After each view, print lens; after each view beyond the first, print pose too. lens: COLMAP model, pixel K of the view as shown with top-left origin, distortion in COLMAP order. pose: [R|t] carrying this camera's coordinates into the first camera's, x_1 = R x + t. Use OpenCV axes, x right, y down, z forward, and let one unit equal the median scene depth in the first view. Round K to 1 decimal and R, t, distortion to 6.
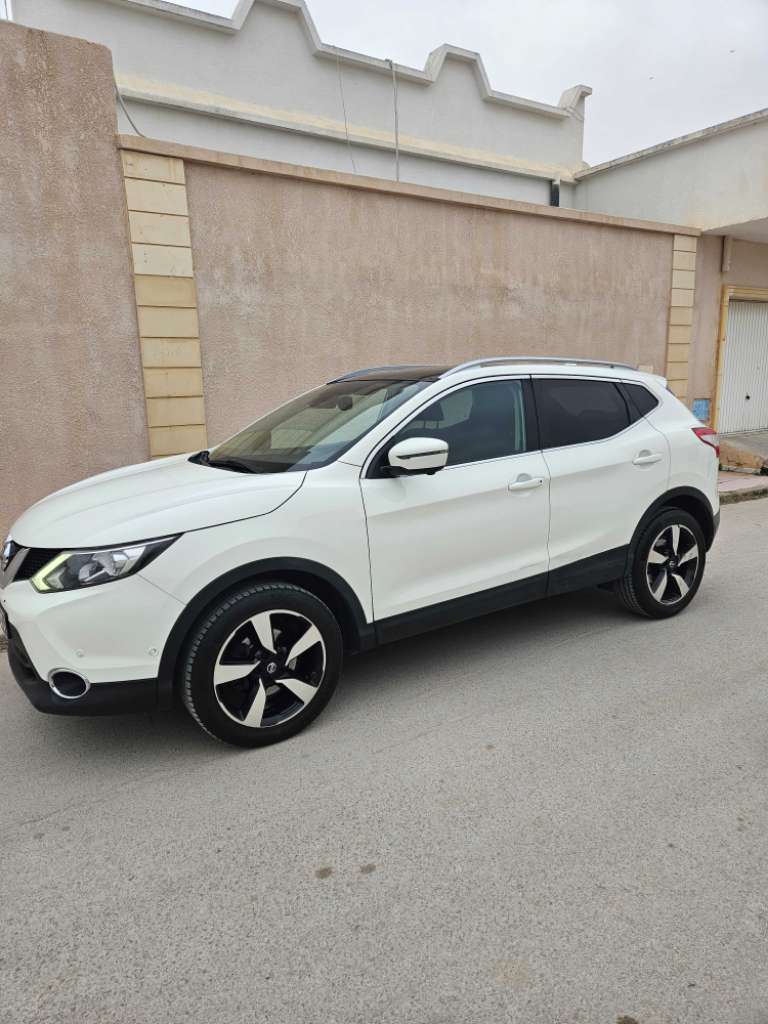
lens RADIAL K [[678.7, 0, 390.1], [0, 678.7, 517.0], [0, 0, 1]] dist [0.059552, -0.048636]
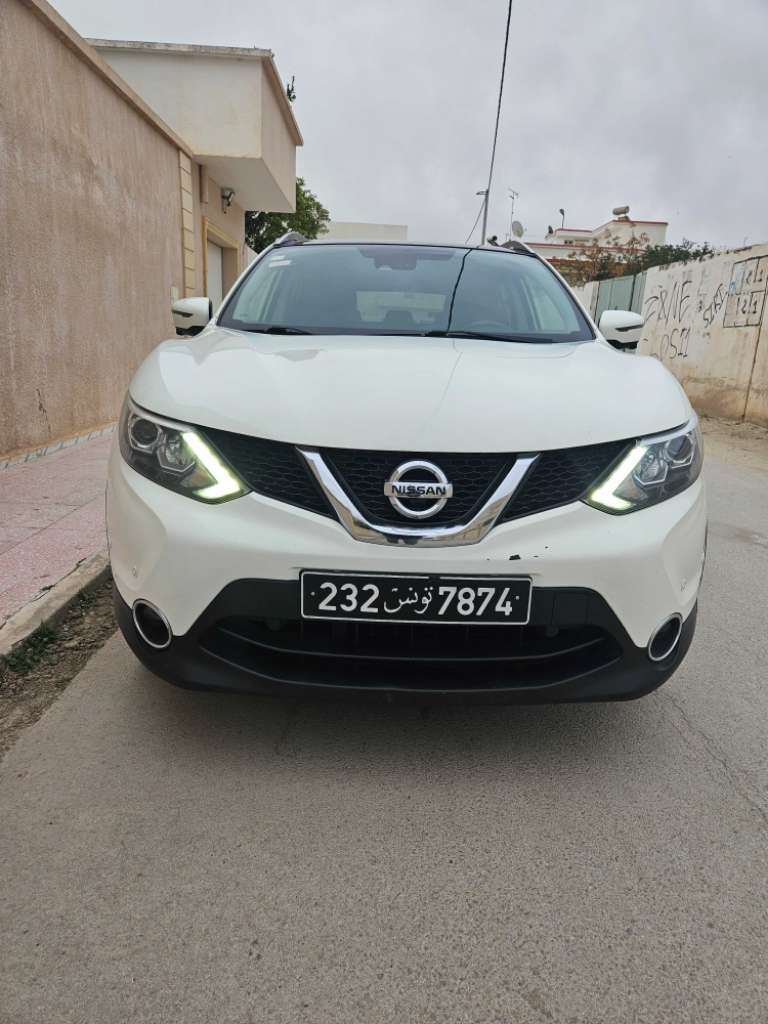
lens RADIAL K [[678.7, 0, 390.1], [0, 678.7, 517.0], [0, 0, 1]] dist [0.059552, -0.048636]
pose [[0.529752, -0.171850, 0.830560, -0.855454], [0.113085, 0.984826, 0.131641, 0.007328], [-0.840580, 0.024187, 0.541147, 0.644671]]
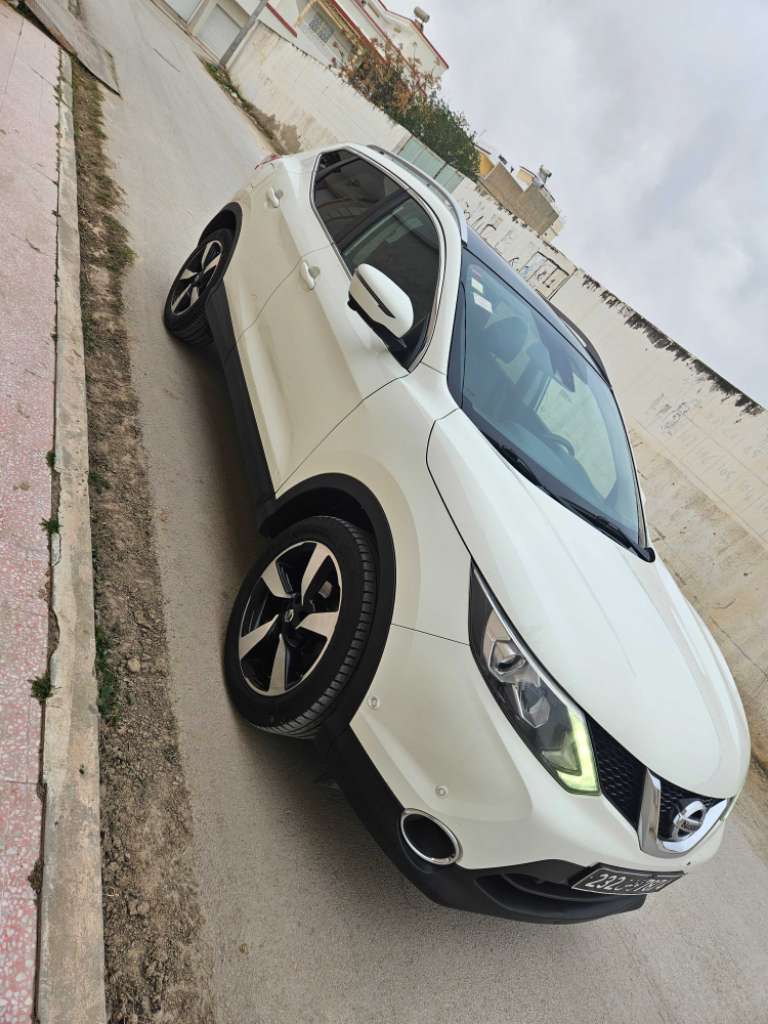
lens RADIAL K [[678.7, 0, 390.1], [0, 678.7, 517.0], [0, 0, 1]] dist [0.059552, -0.048636]
pose [[0.093399, -0.322942, 0.941799, -0.951793], [-0.503153, 0.800943, 0.324541, -0.208827], [-0.859135, -0.504181, -0.087682, 1.246488]]
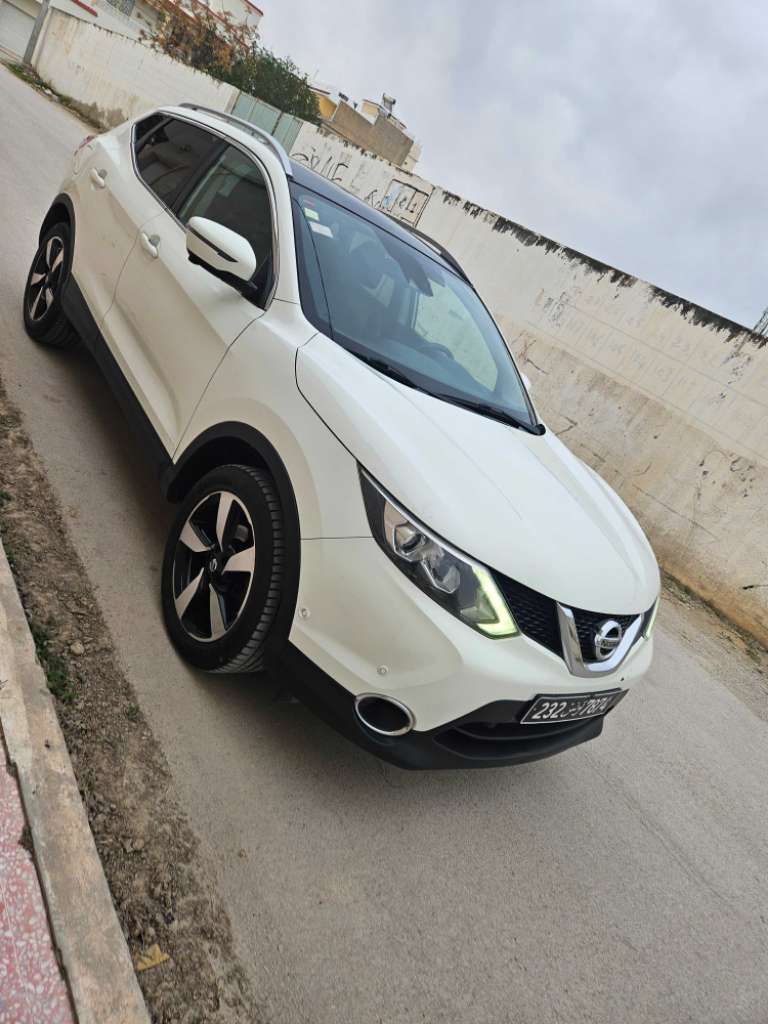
lens RADIAL K [[676.9, 0, 384.0], [0, 676.9, 512.0], [0, 0, 1]] dist [0.072217, -0.063853]
pose [[-0.067751, -0.376055, 0.924117, -0.998900], [-0.301553, 0.890643, 0.340325, -0.205258], [-0.951039, -0.255613, -0.173742, 1.196459]]
